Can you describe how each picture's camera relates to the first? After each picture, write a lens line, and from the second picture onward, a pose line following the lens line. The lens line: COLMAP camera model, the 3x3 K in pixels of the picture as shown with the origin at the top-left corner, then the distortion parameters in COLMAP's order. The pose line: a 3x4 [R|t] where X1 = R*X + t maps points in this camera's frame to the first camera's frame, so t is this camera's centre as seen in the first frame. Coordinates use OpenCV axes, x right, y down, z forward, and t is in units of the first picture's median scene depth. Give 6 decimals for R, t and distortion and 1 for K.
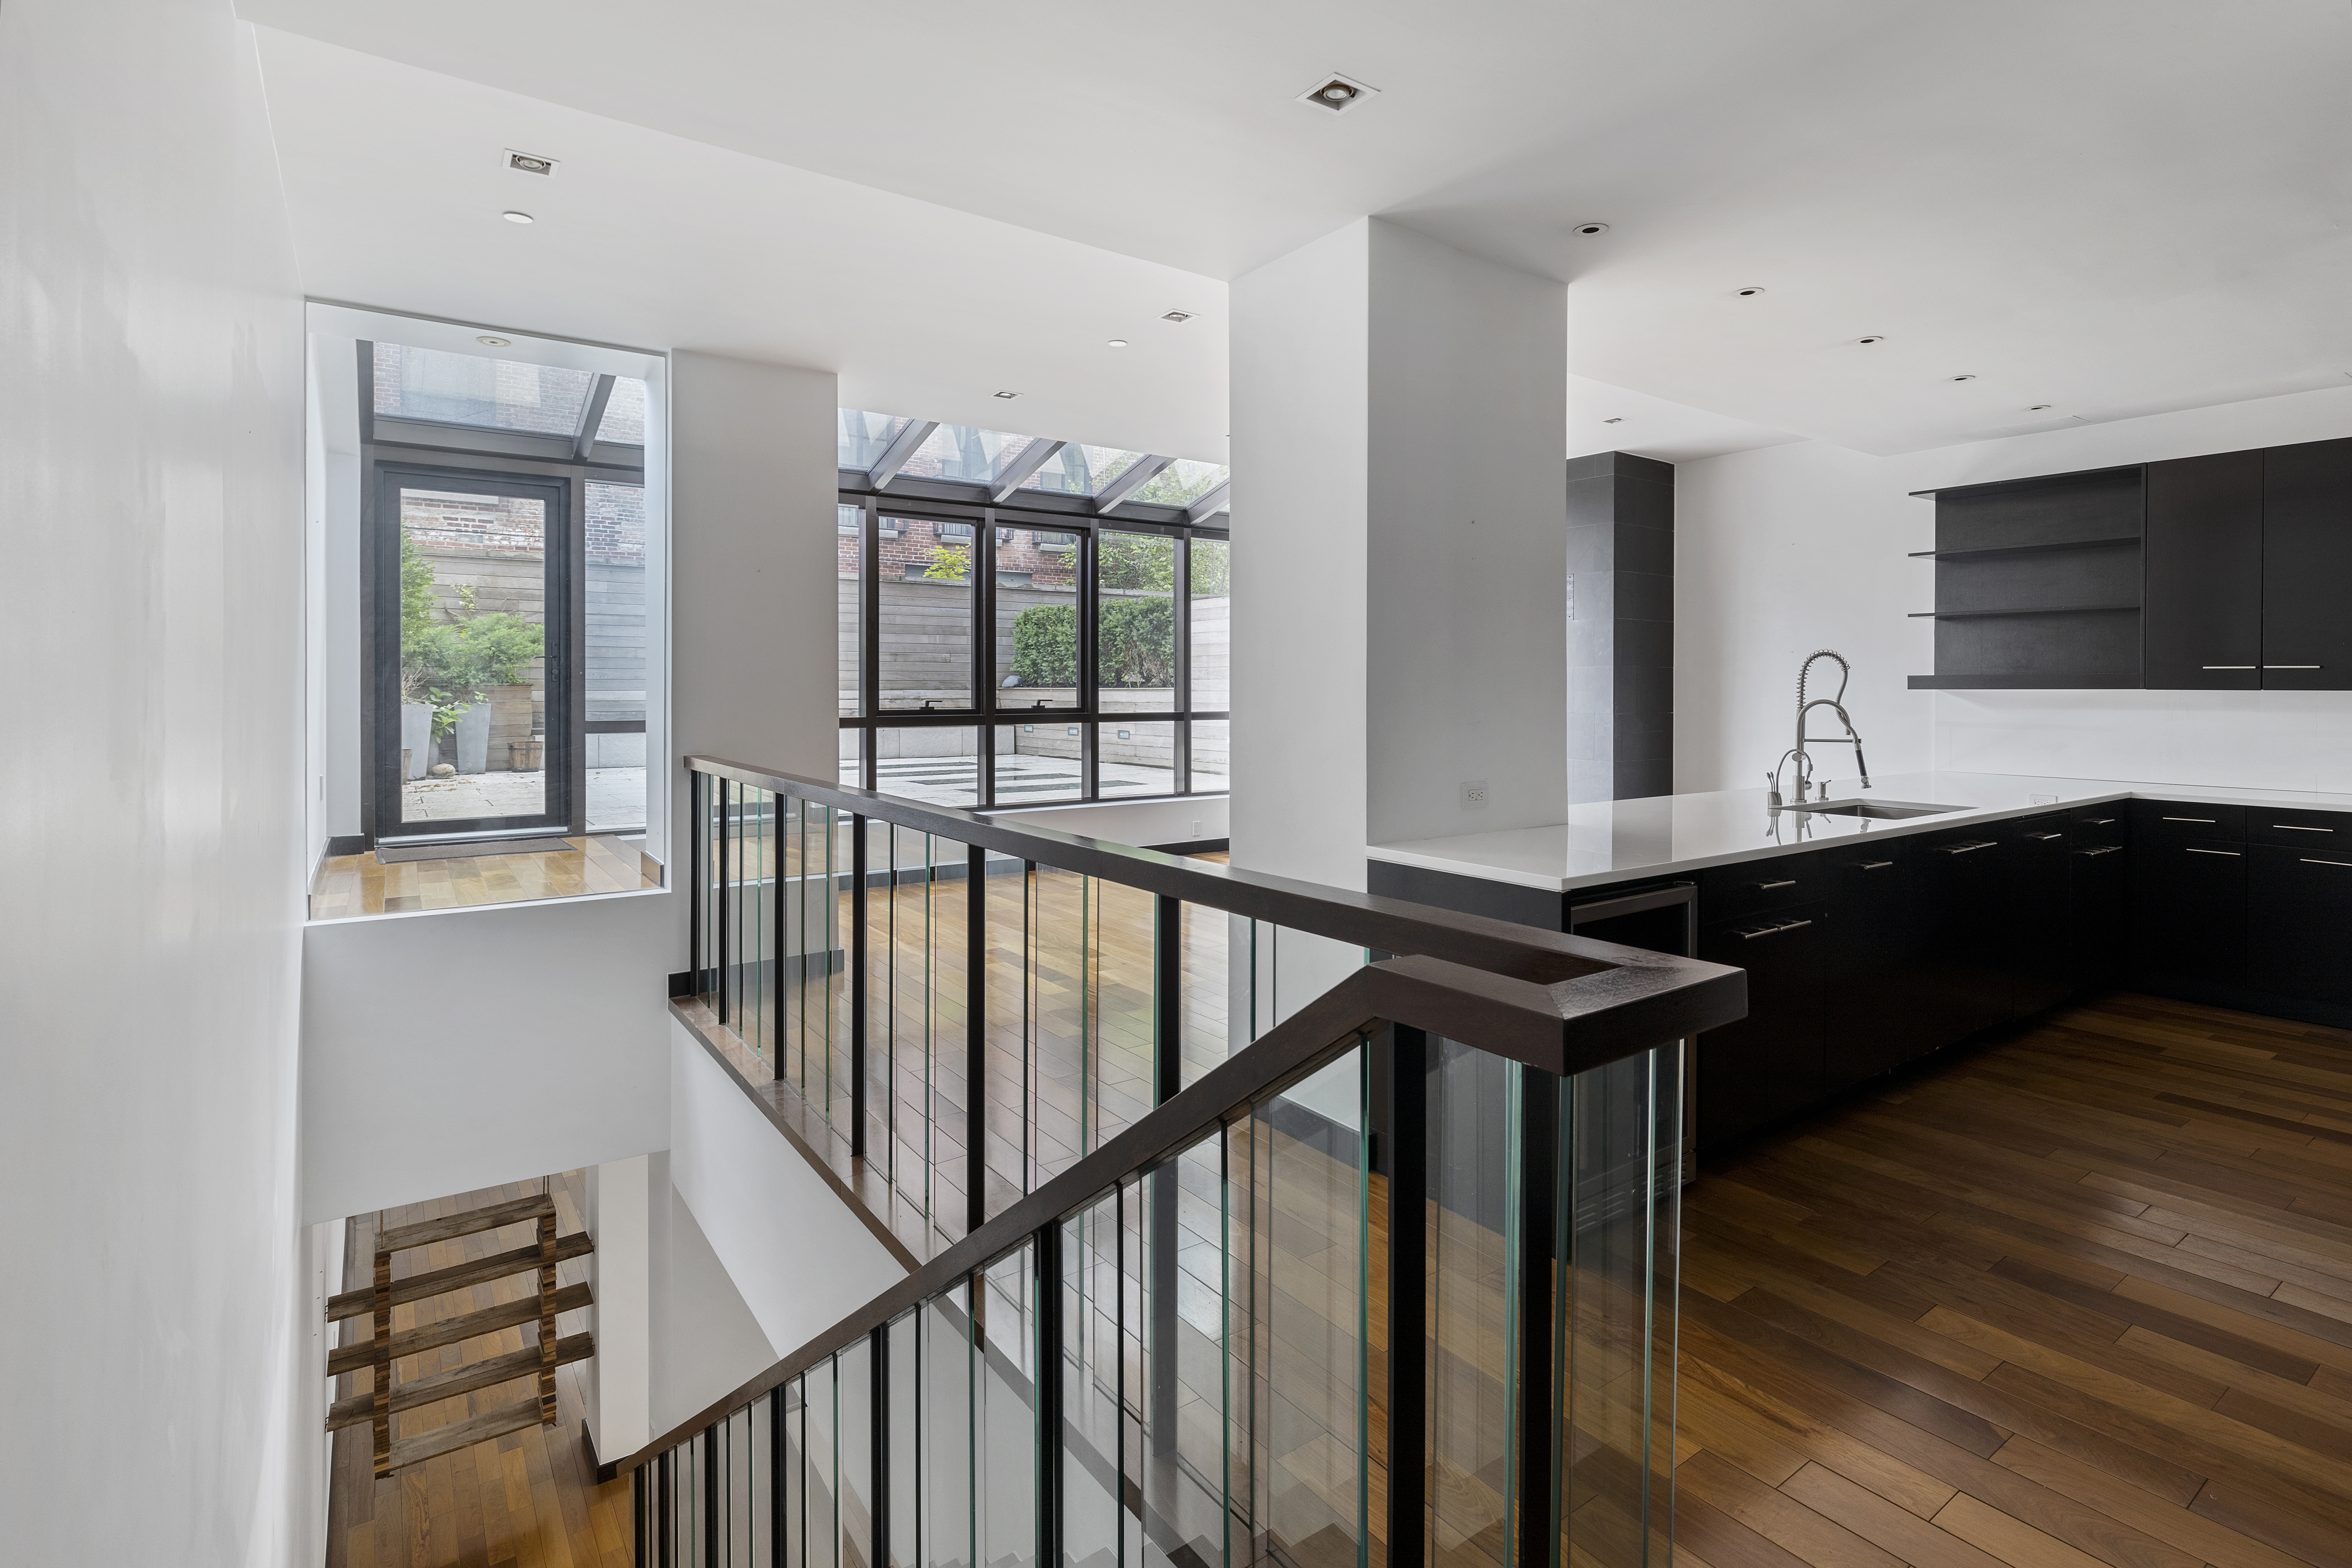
lens RADIAL K [[1137.9, 0, 1196.4], [0, 1137.9, 708.1], [0, 0, 1]] dist [-0.000320, -0.000004]
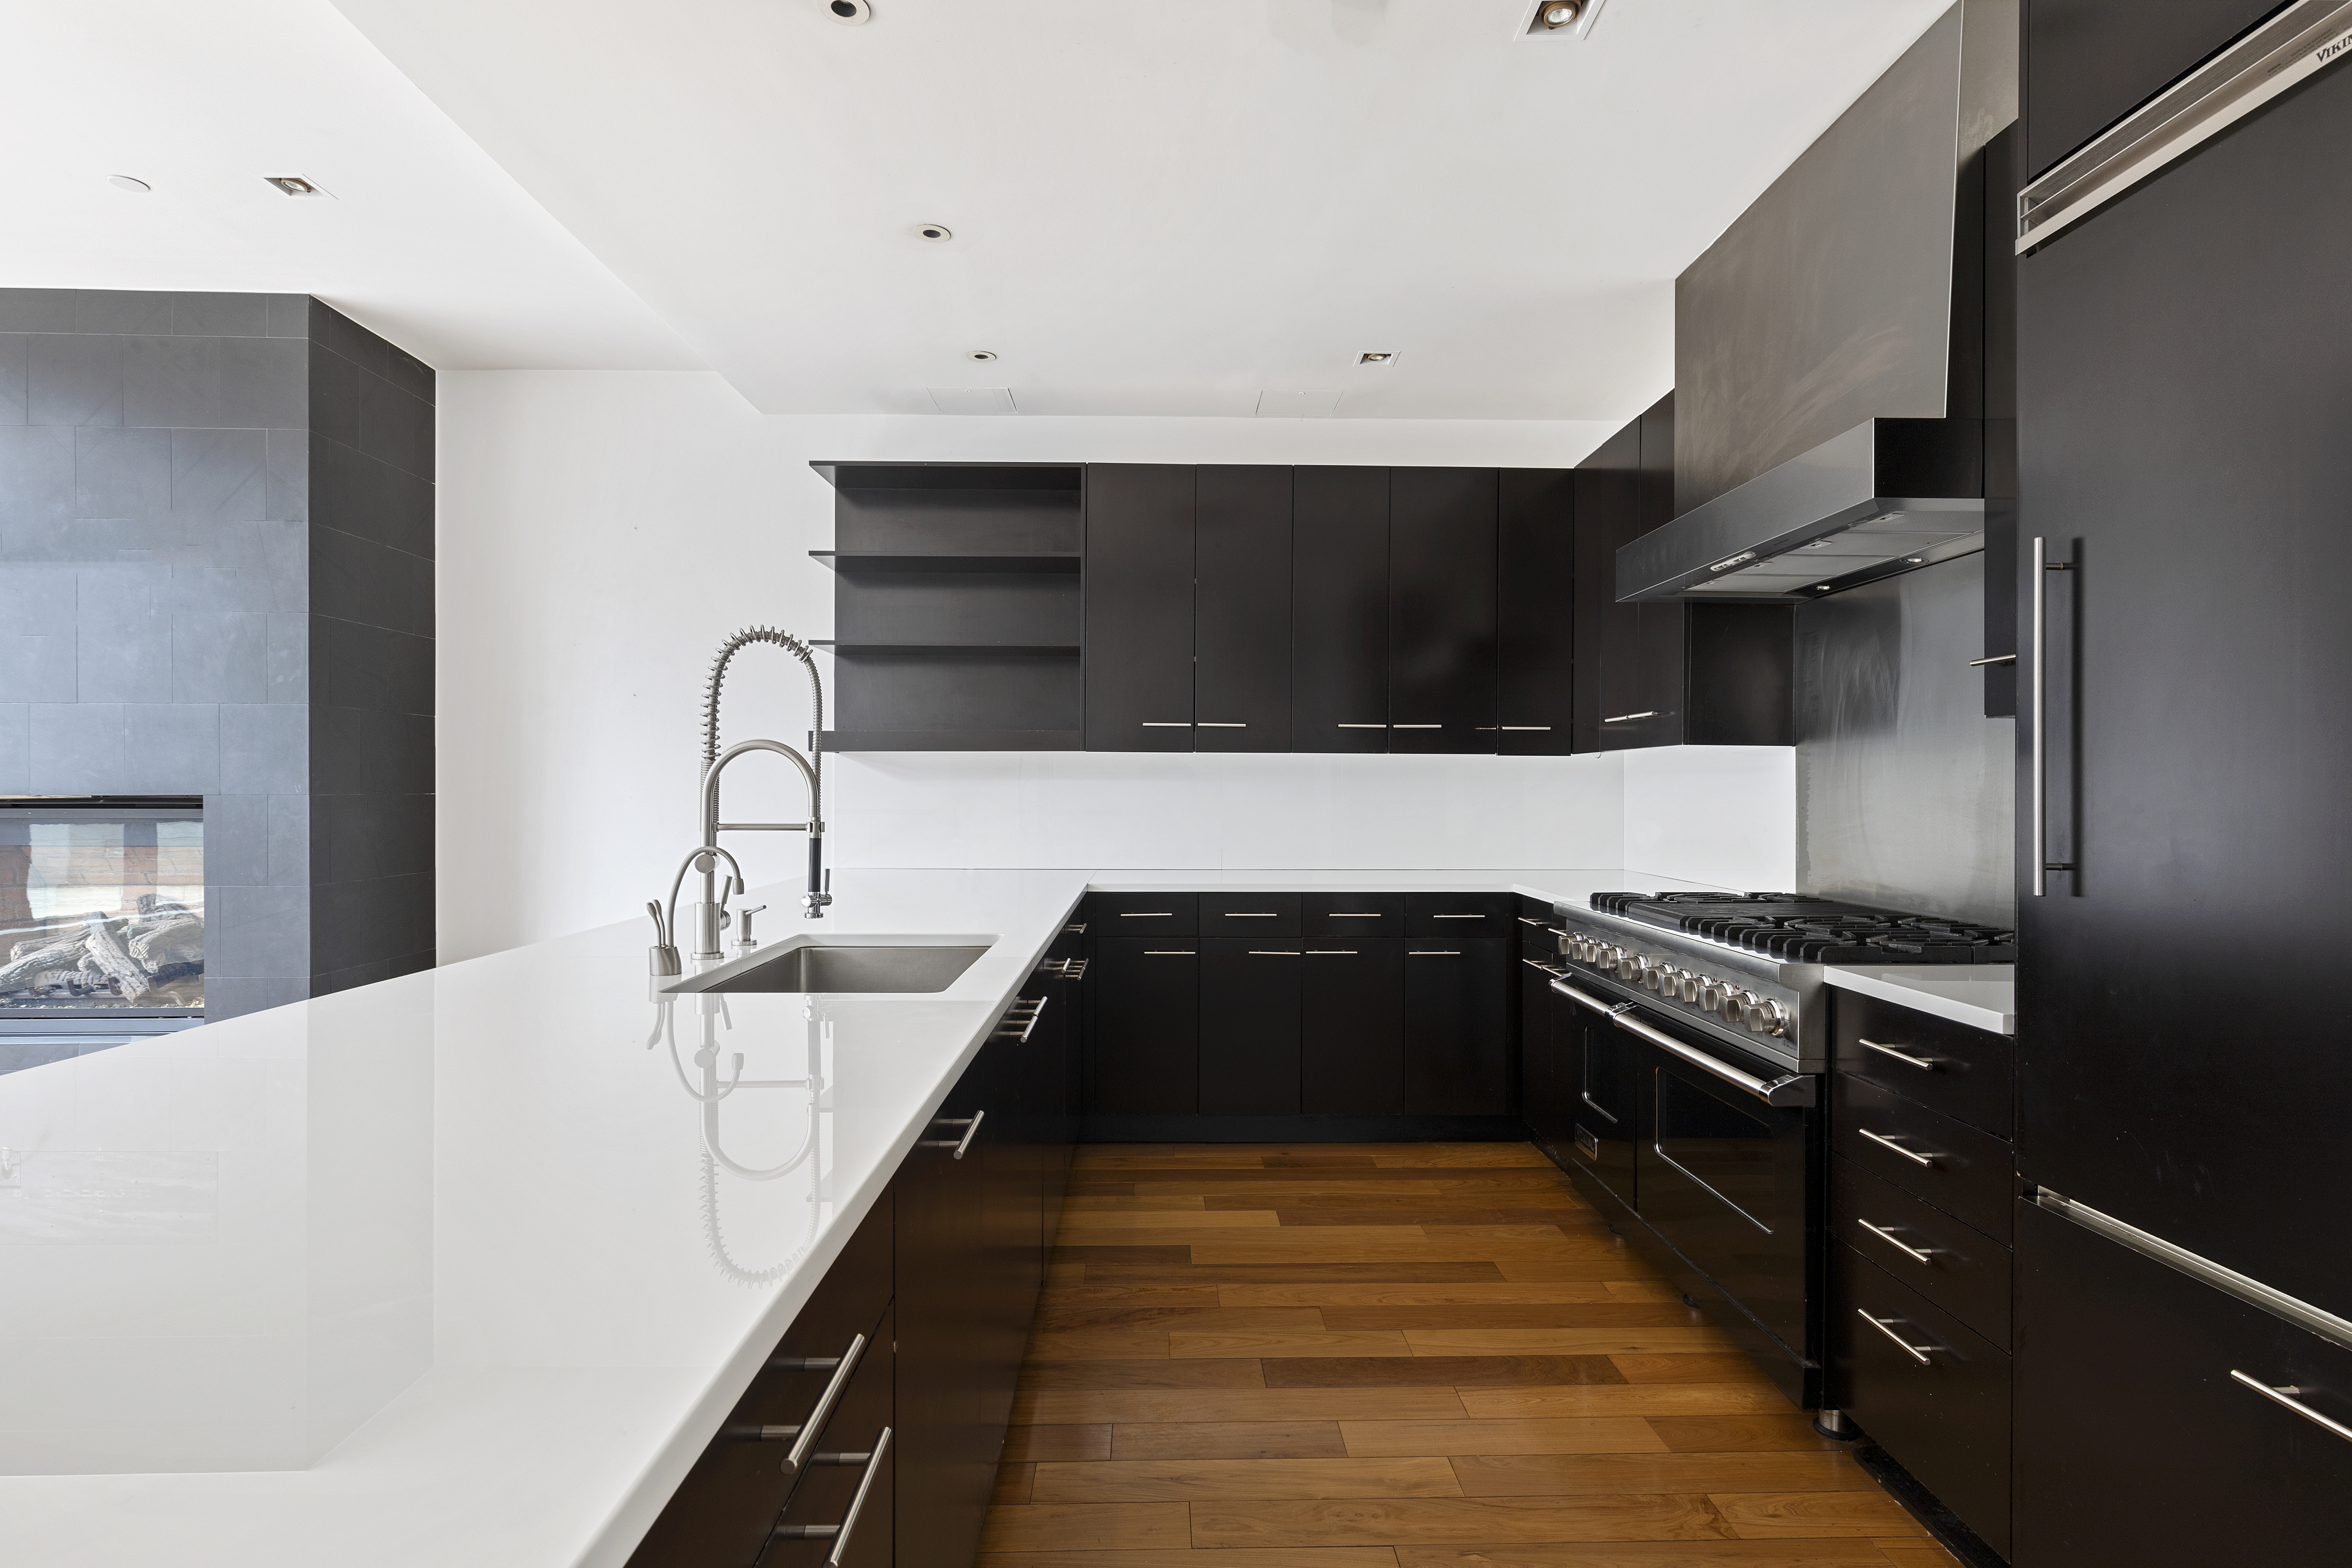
lens RADIAL K [[1164.3, 0, 1180.9], [0, 1164.3, 789.1], [0, 0, 1]] dist [0.002116, 0.000066]
pose [[0.573362, -0.001613, 0.819301, 0.243129], [0.007203, 0.999969, -0.003073, 0.014687], [-0.819271, 0.007663, 0.573356, 0.556518]]
